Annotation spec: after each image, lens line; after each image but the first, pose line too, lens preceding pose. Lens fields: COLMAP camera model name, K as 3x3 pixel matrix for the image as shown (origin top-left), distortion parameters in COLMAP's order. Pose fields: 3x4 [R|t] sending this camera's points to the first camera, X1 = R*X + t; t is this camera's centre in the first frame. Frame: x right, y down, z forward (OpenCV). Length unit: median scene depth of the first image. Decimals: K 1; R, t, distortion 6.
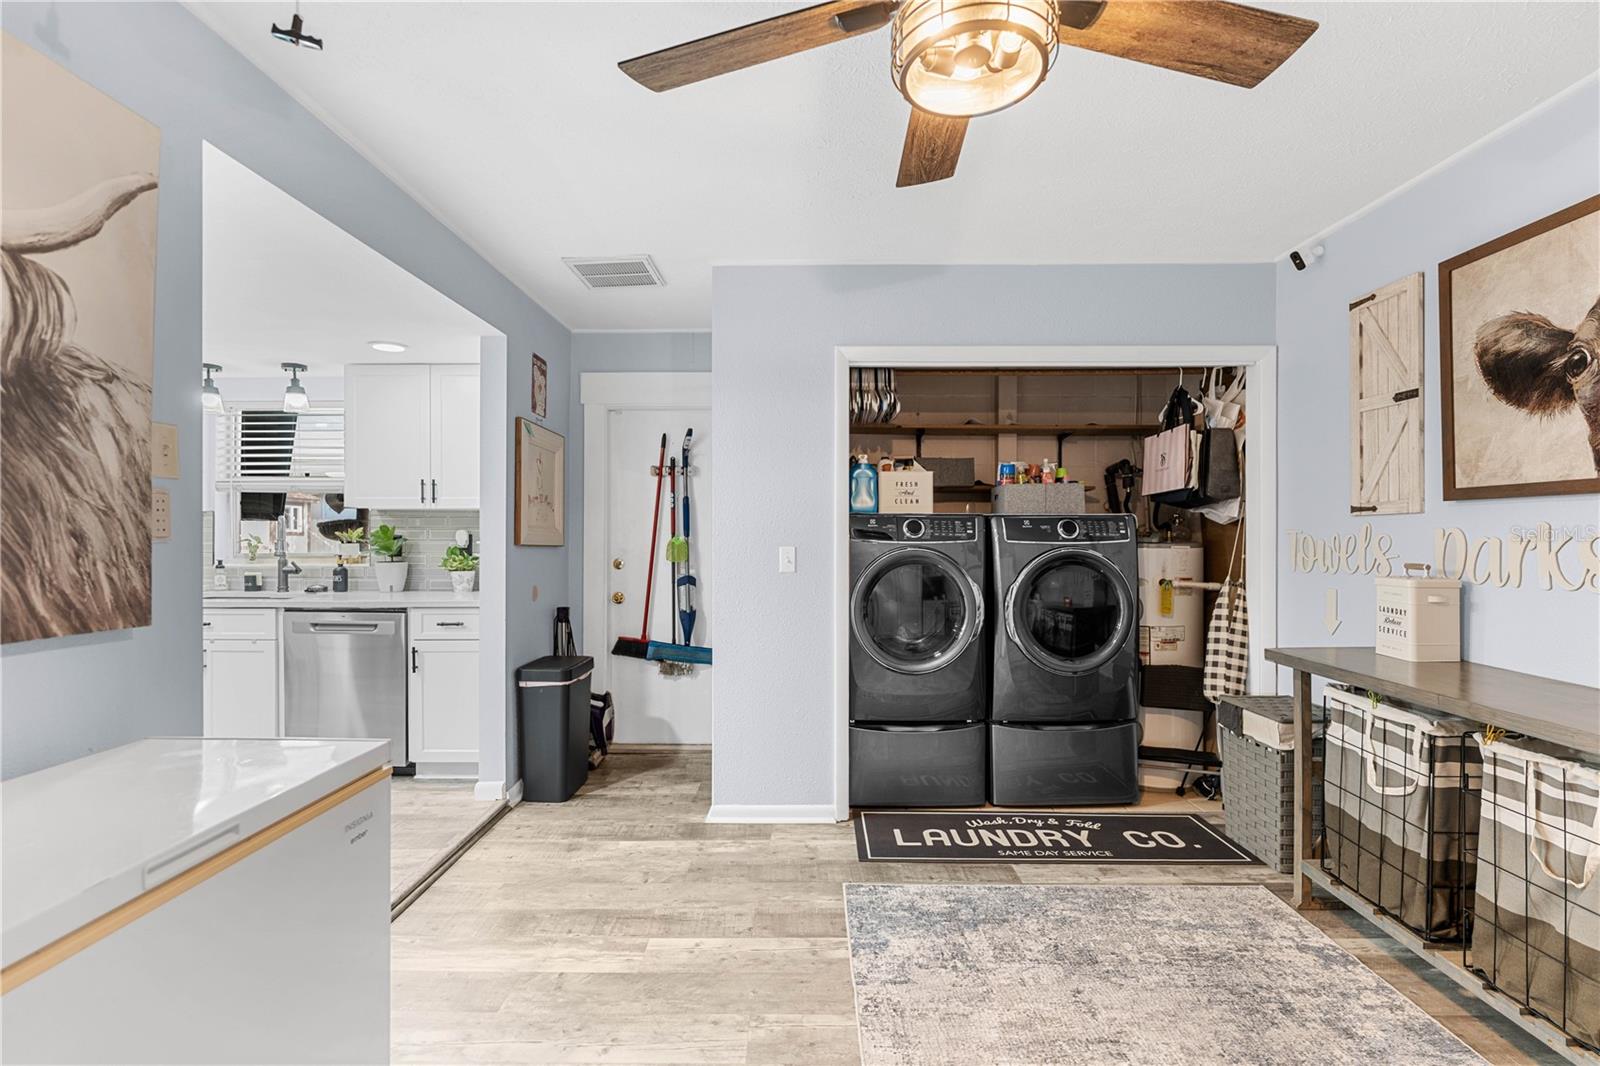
lens RADIAL K [[721.1, 0, 793.0], [0, 721.1, 539.2], [0, 0, 1]] dist [-0.007272, 0.002478]
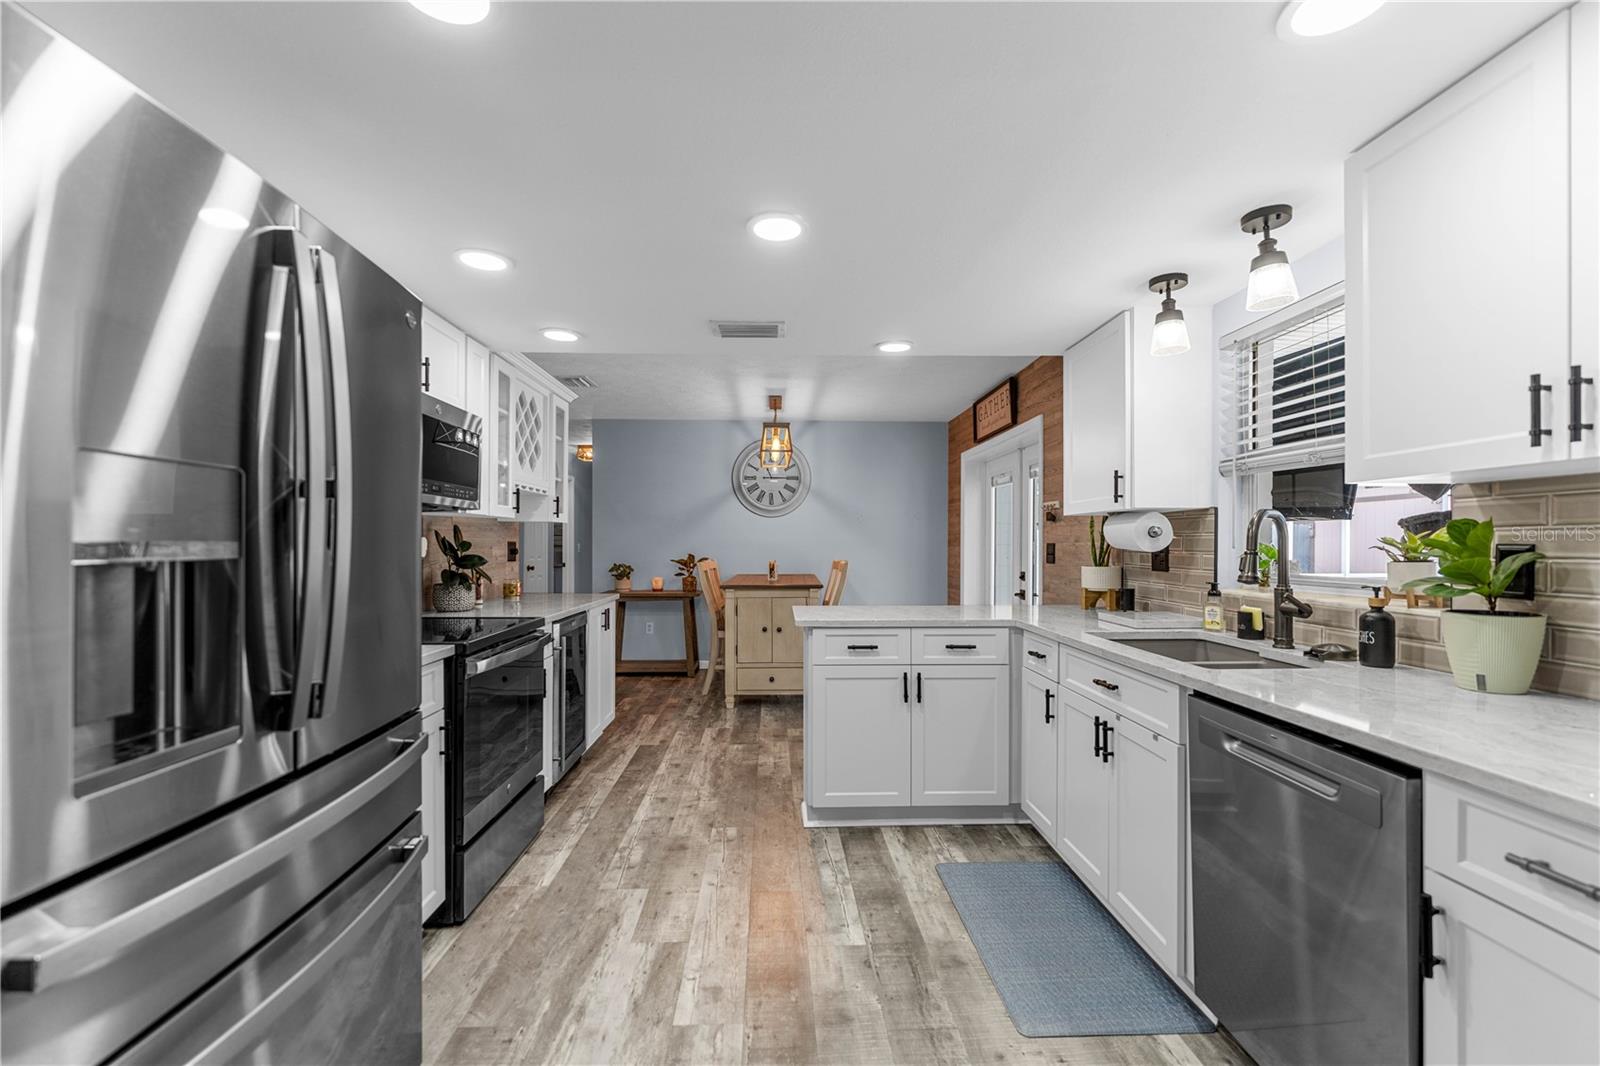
lens RADIAL K [[698.8, 0, 802.4], [0, 698.8, 545.3], [0, 0, 1]] dist [0.001504, -0.002169]
pose [[0.049475, 0.001086, -0.998775, -0.272876], [-0.005827, 0.999983, 0.000799, -0.003669], [0.998758, 0.005780, 0.049481, 0.839431]]
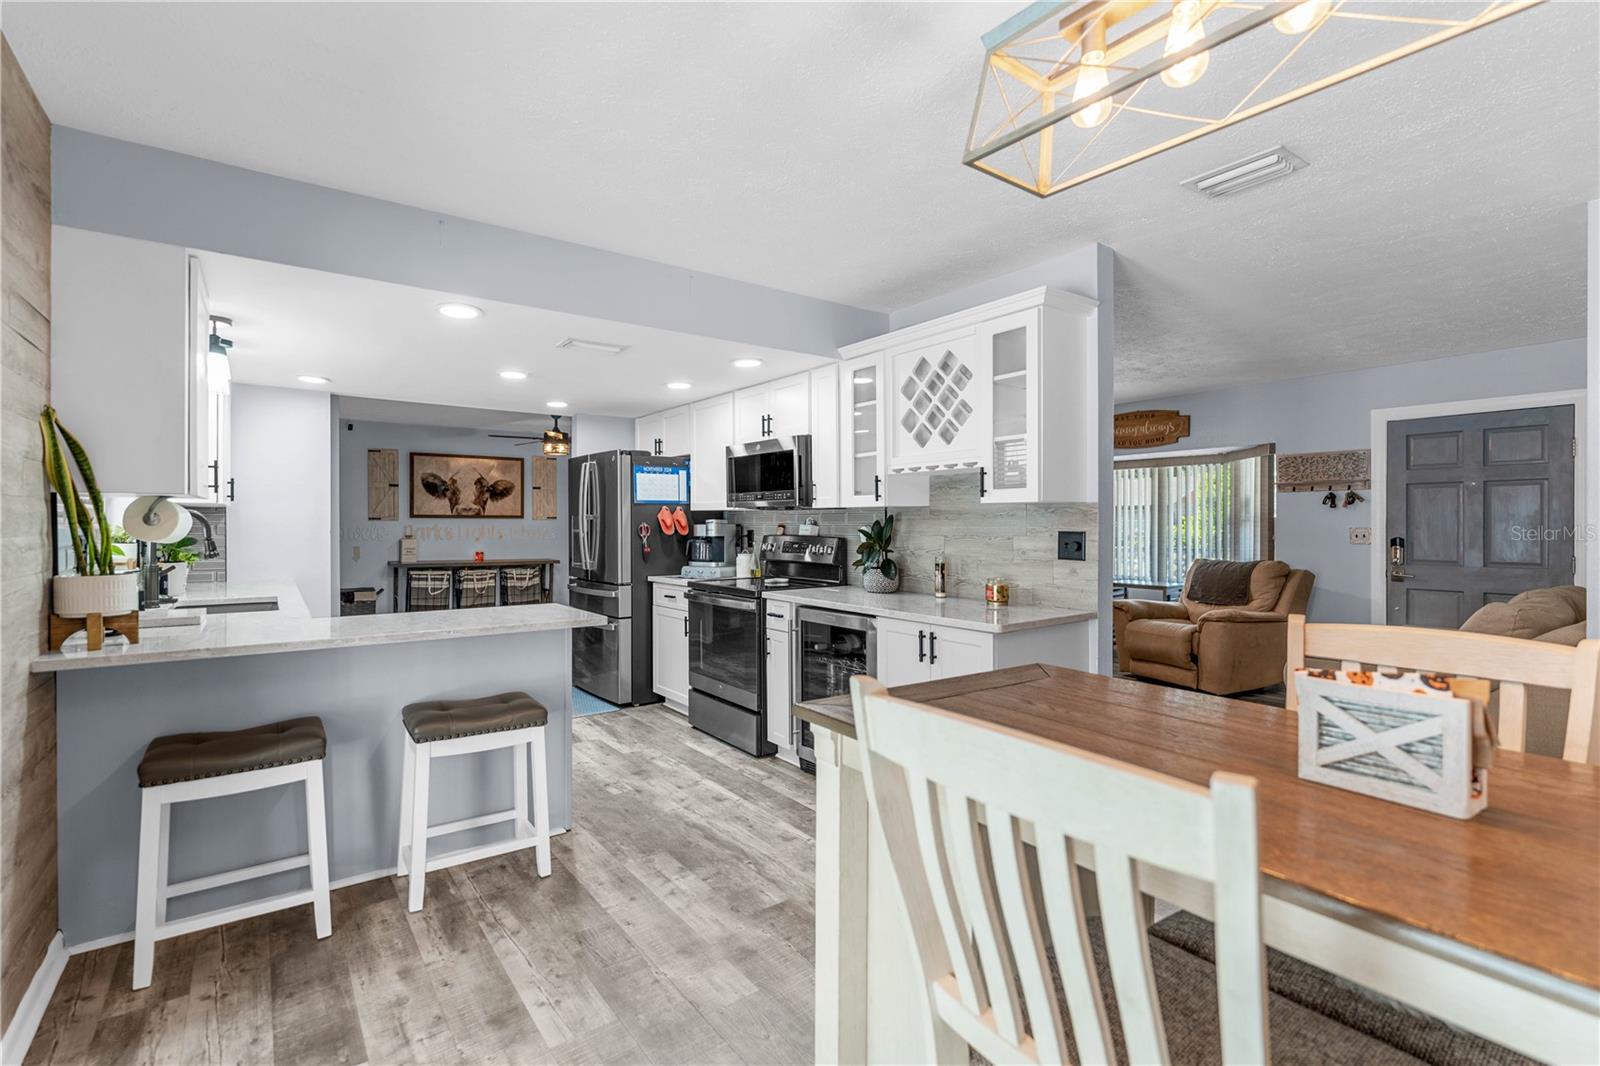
lens RADIAL K [[698.8, 0, 754.8], [0, 698.8, 528.8], [0, 0, 1]] dist [0.001504, -0.002169]
pose [[-0.579886, -0.005996, 0.814676, -2.286235], [0.002170, 0.999958, 0.008904, -0.019239], [-0.814695, 0.006931, -0.579848, 1.244857]]
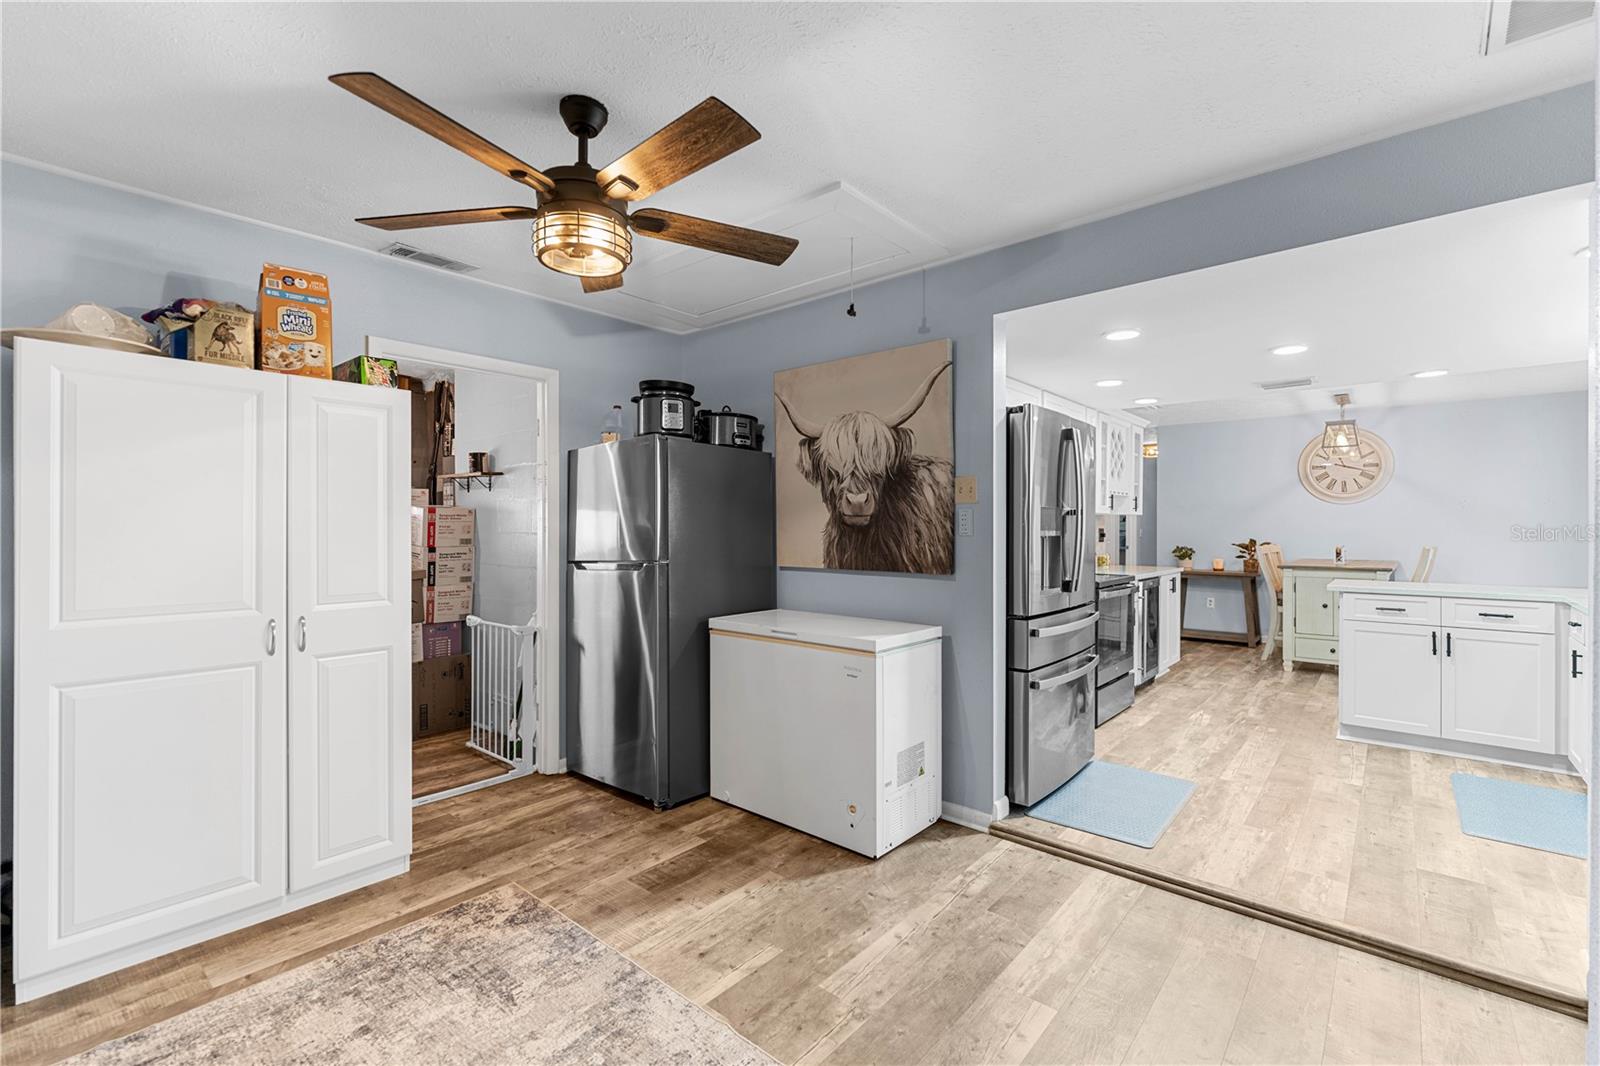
lens RADIAL K [[698.8, 0, 785.9], [0, 698.8, 531.8], [0, 0, 1]] dist [0.001504, -0.002169]
pose [[-0.656919, 0.002666, -0.753956, 0.473687], [-0.003593, 0.999971, 0.006666, -0.008971], [0.753953, 0.007088, -0.656891, 0.978300]]
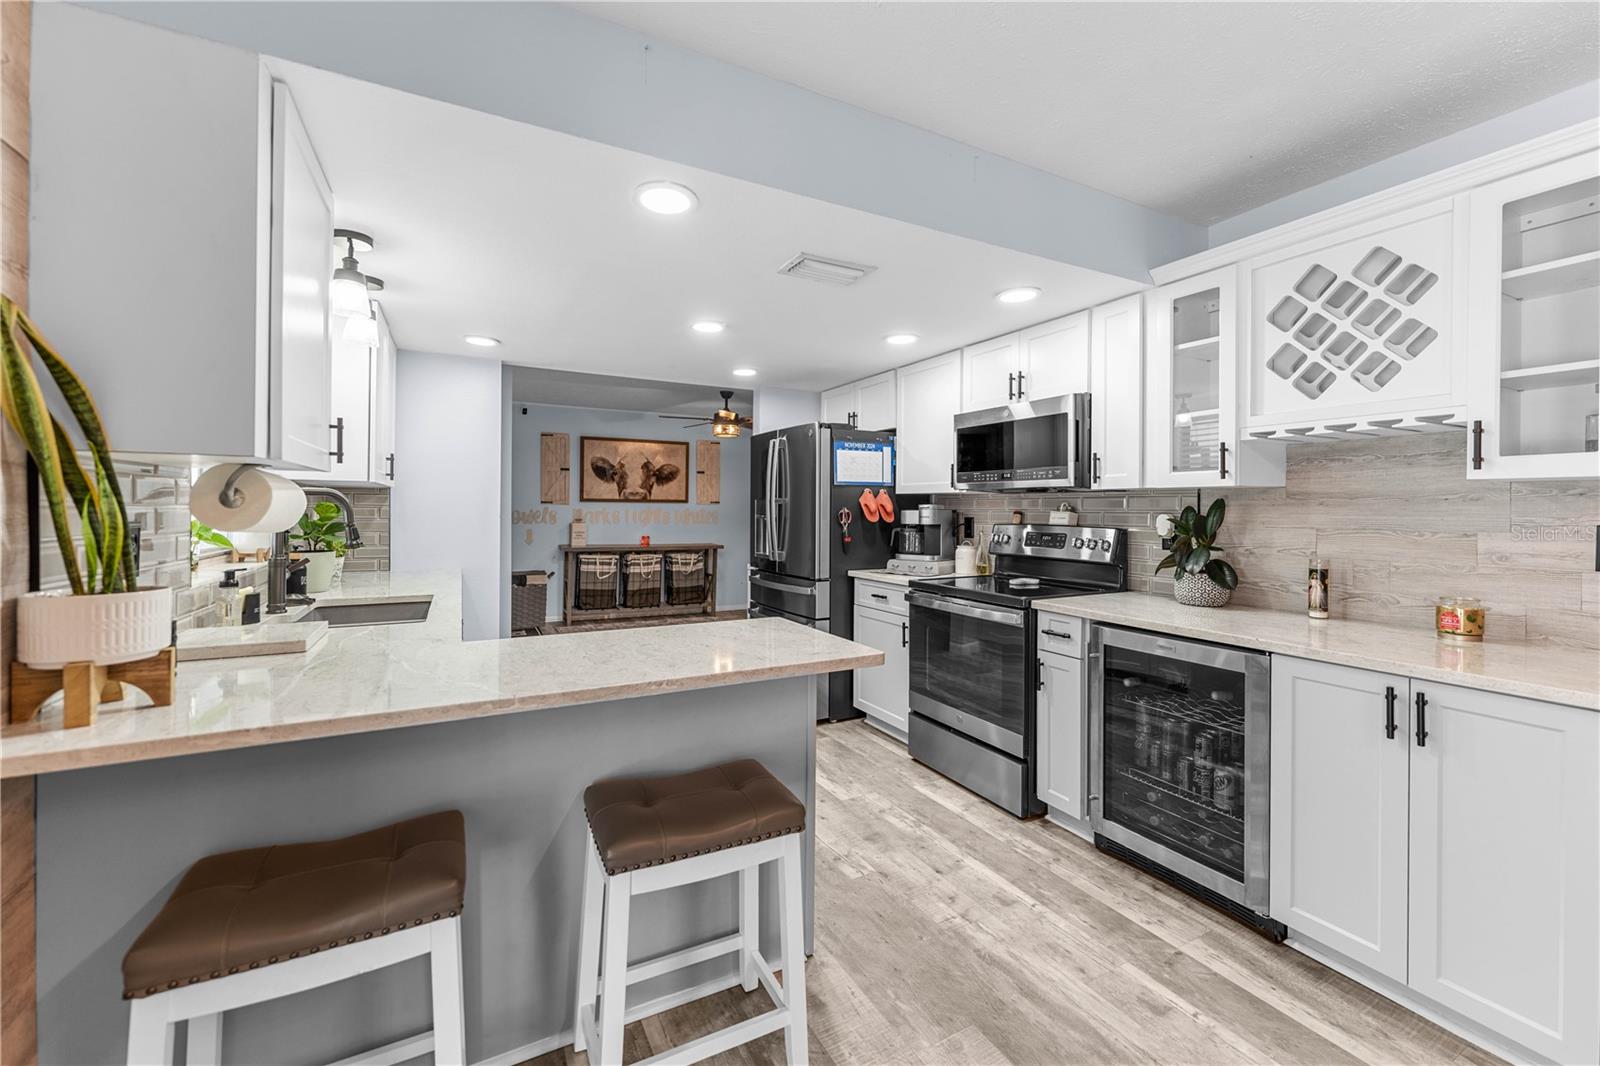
lens RADIAL K [[644.1, 0, 797.1], [0, 644.1, 511.8], [0, 0, 1]] dist [0.001605, -0.001054]
pose [[-0.472816, -0.006934, 0.881134, -1.891257], [-0.003636, 0.999976, 0.005919, -0.018598], [-0.881154, -0.000406, -0.472830, 1.197396]]
